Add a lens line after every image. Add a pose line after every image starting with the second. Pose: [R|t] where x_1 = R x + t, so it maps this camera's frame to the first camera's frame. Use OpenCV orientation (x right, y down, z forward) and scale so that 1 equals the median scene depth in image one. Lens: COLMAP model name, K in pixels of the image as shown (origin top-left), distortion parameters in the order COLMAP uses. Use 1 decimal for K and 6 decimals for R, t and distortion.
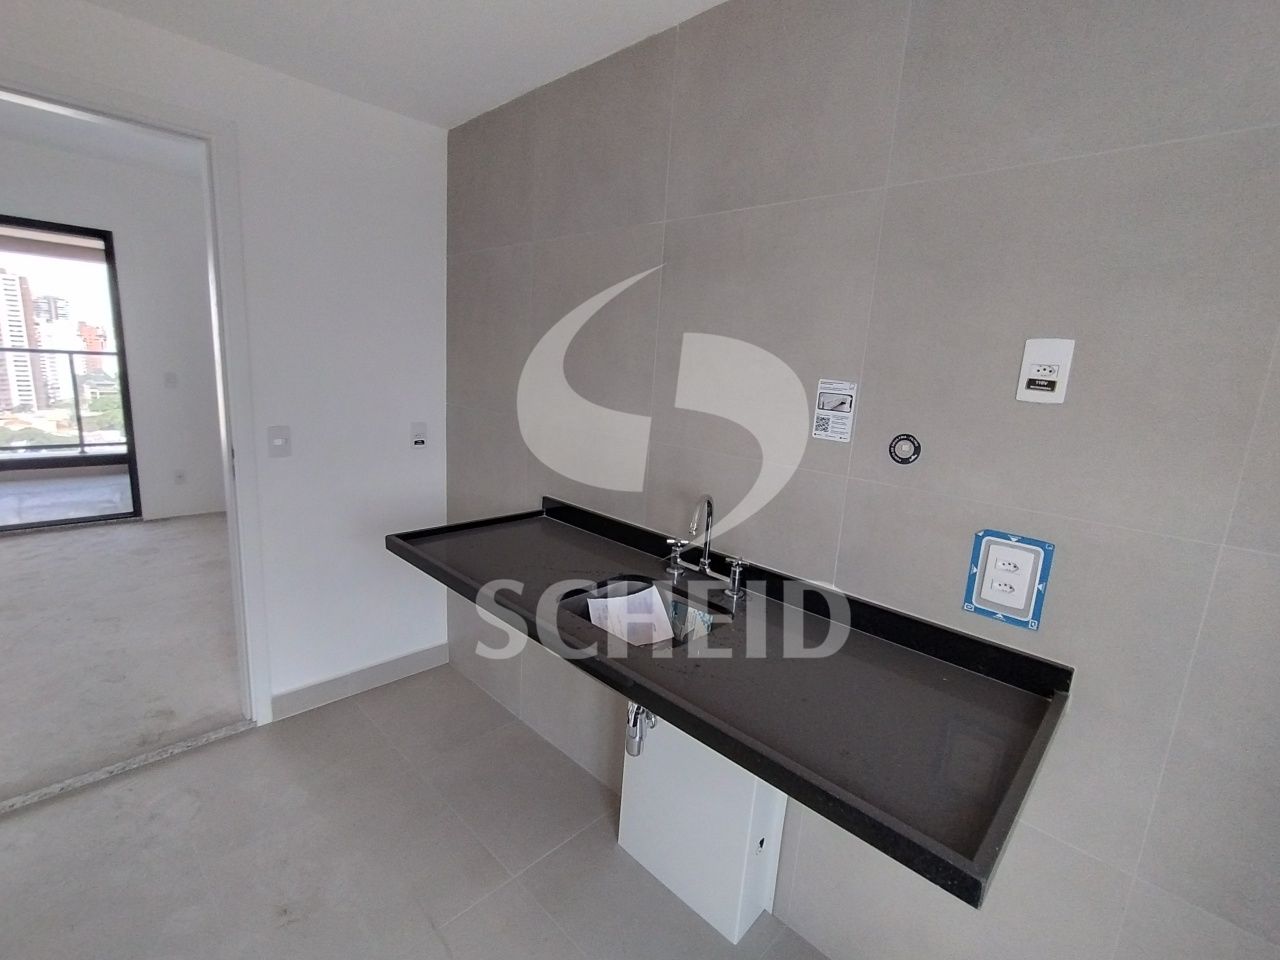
lens RADIAL K [[584.1, 0, 643.3], [0, 584.1, 475.6], [0, 0, 1]] dist [-0.008805, 0.002895]
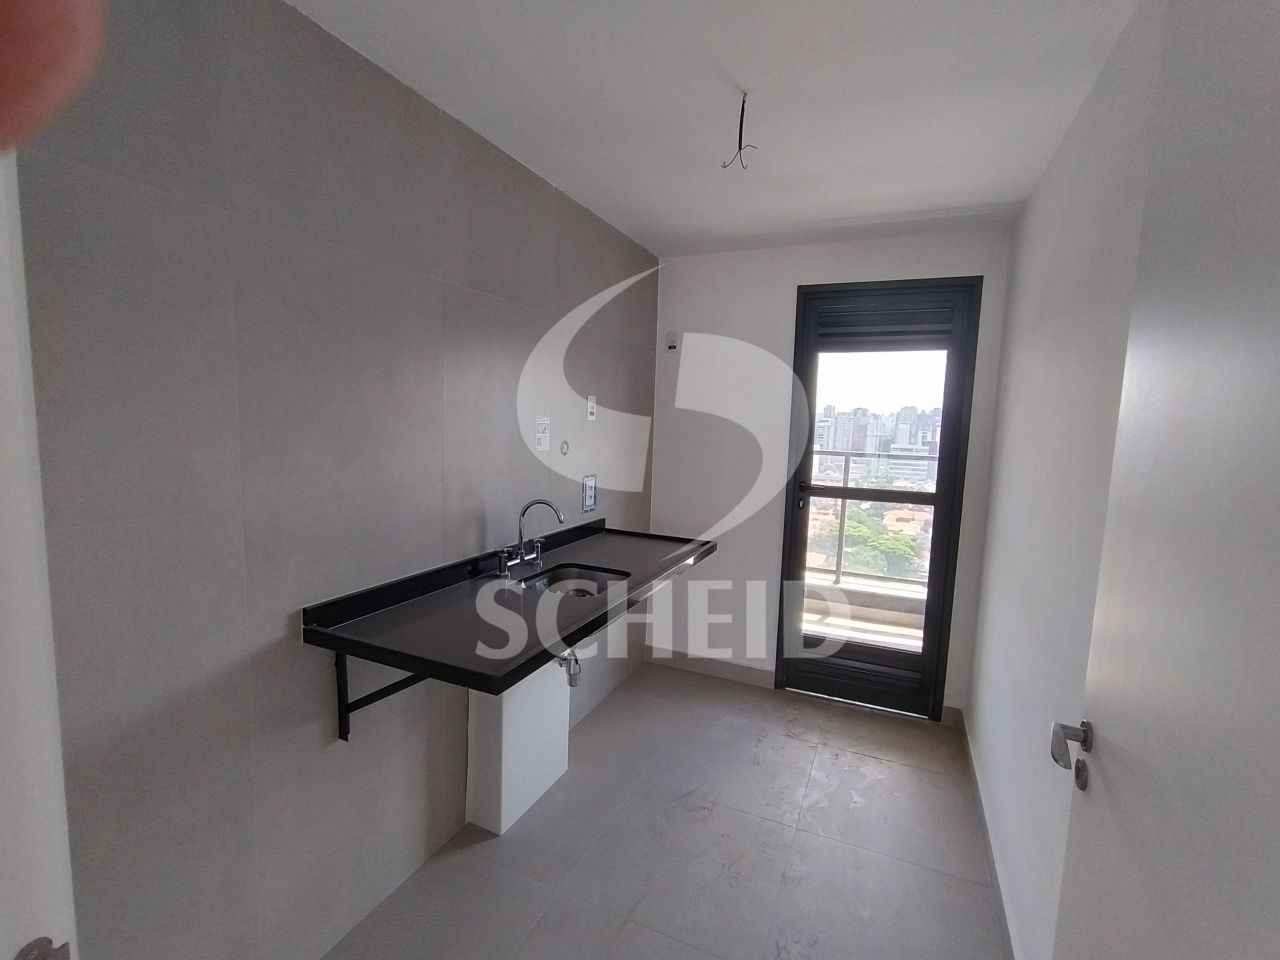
lens RADIAL K [[584.1, 0, 638.3], [0, 584.1, 478.6], [0, 0, 1]] dist [-0.008805, 0.002895]
pose [[-0.330939, -0.178225, 0.926669, -1.523697], [0.115529, 0.966963, 0.227233, -0.372621], [-0.936553, 0.182258, -0.299416, 1.385043]]
